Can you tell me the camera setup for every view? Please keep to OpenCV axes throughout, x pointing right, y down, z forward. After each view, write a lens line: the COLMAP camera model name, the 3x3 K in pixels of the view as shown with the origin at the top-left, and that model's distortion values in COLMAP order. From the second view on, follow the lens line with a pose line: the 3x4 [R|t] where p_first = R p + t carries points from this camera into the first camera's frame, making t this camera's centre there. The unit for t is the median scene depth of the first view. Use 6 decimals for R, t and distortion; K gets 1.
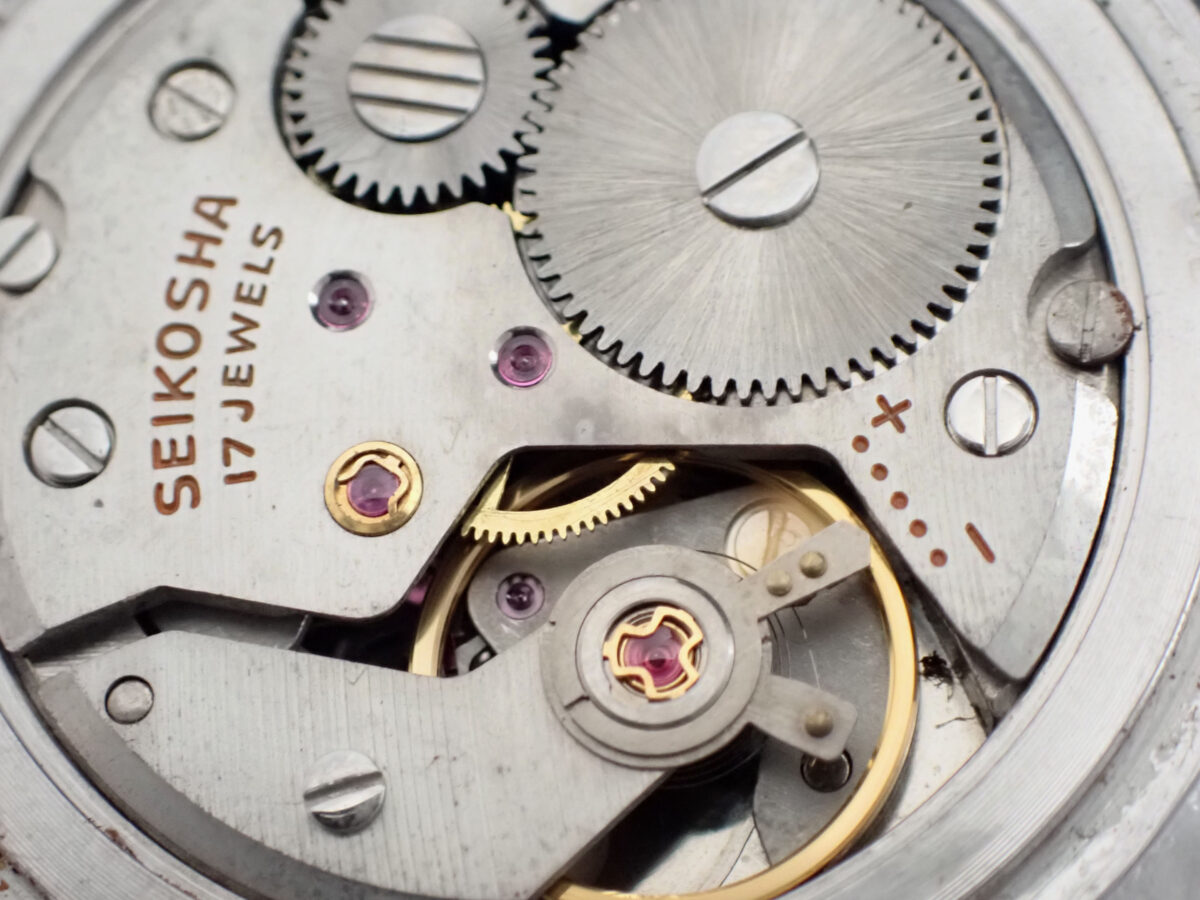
lens RADIAL K [[3296.9, 0, 601.2], [0, 3296.9, 447.8], [0, 0, 1]] dist [0.172804, 0.000000]
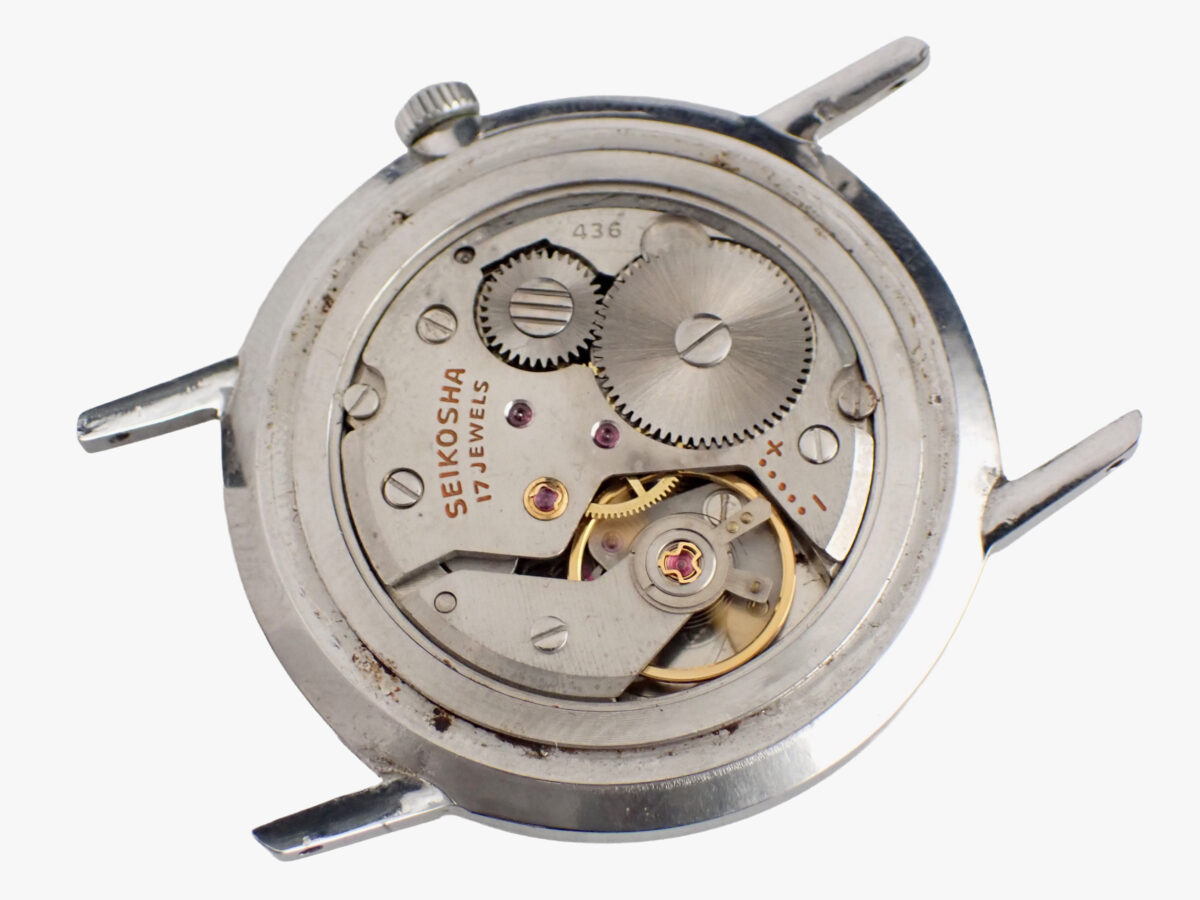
lens RADIAL K [[2850.9, 0, 597.4], [0, 2850.9, 453.8], [0, 0, 1]] dist [0.231947, 0.000000]
pose [[0.992526, -0.077678, 0.094123, -0.210565], [0.074651, 0.996586, 0.035265, -0.082165], [-0.096541, -0.027975, 0.994936, -0.902529]]
